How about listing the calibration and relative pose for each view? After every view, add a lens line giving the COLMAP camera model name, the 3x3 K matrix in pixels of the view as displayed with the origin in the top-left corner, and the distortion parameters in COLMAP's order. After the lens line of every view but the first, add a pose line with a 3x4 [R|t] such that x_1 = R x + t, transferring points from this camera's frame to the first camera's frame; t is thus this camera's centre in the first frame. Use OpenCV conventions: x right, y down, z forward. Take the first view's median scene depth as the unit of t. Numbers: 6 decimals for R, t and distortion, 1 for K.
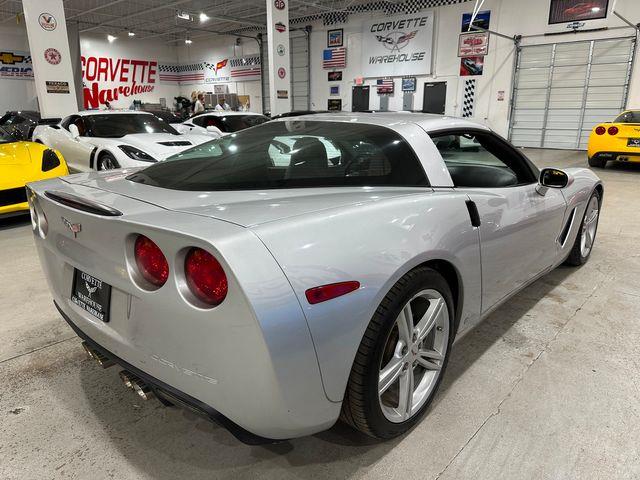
lens RADIAL K [[453.5, 0, 322.0], [0, 453.5, 240.7], [0, 0, 1]] dist [0.020799, -0.030464]
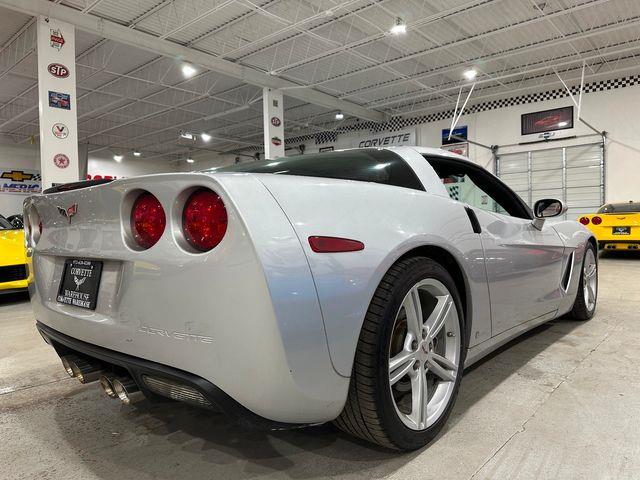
lens RADIAL K [[453.5, 0, 321.1], [0, 453.5, 242.5], [0, 0, 1]] dist [0.020799, -0.030464]
pose [[0.999786, -0.016009, 0.013072, -0.007831], [0.018729, 0.969240, -0.245405, 0.125078], [-0.008741, 0.245597, 0.969333, 0.027667]]
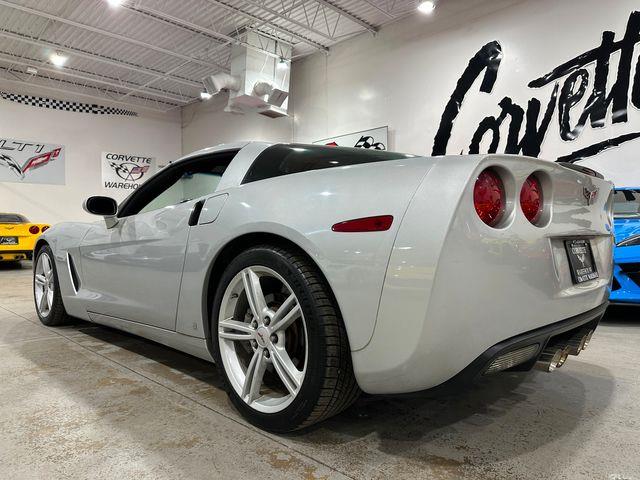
lens RADIAL K [[453.5, 0, 317.9], [0, 453.5, 237.6], [0, 0, 1]] dist [0.020799, -0.030464]
pose [[0.044877, -0.000387, 0.998992, -0.730773], [0.277075, 0.960772, -0.012075, -0.044424], [-0.959800, 0.277337, 0.043224, 0.708941]]
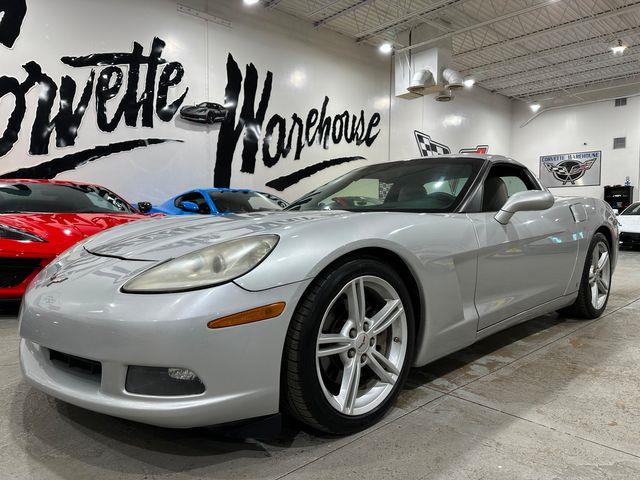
lens RADIAL K [[453.5, 0, 323.9], [0, 453.5, 243.8], [0, 0, 1]] dist [0.020799, -0.030464]
pose [[-0.996447, 0.002523, 0.084184, 0.220308], [0.029879, 0.945128, 0.325331, -0.355863], [-0.078744, 0.326691, -0.941845, 1.730496]]
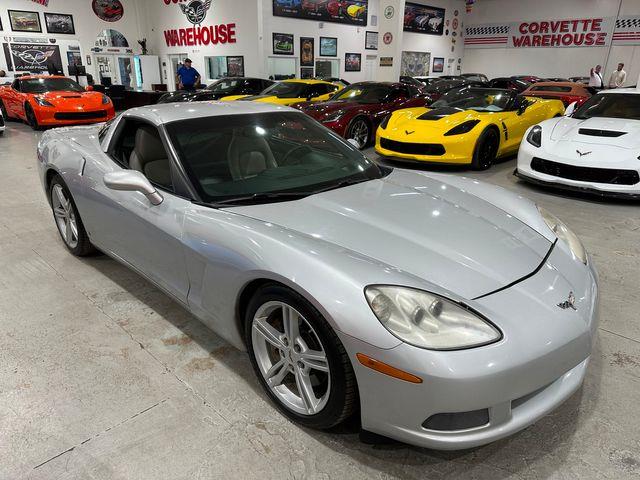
lens RADIAL K [[453.5, 0, 320.9], [0, 453.5, 240.2], [0, 0, 1]] dist [0.020799, -0.030464]
pose [[-0.046119, 0.350803, -0.935313, 1.040473], [-0.285698, 0.892566, 0.348858, -0.346153], [0.957209, 0.283306, 0.059059, 0.983577]]
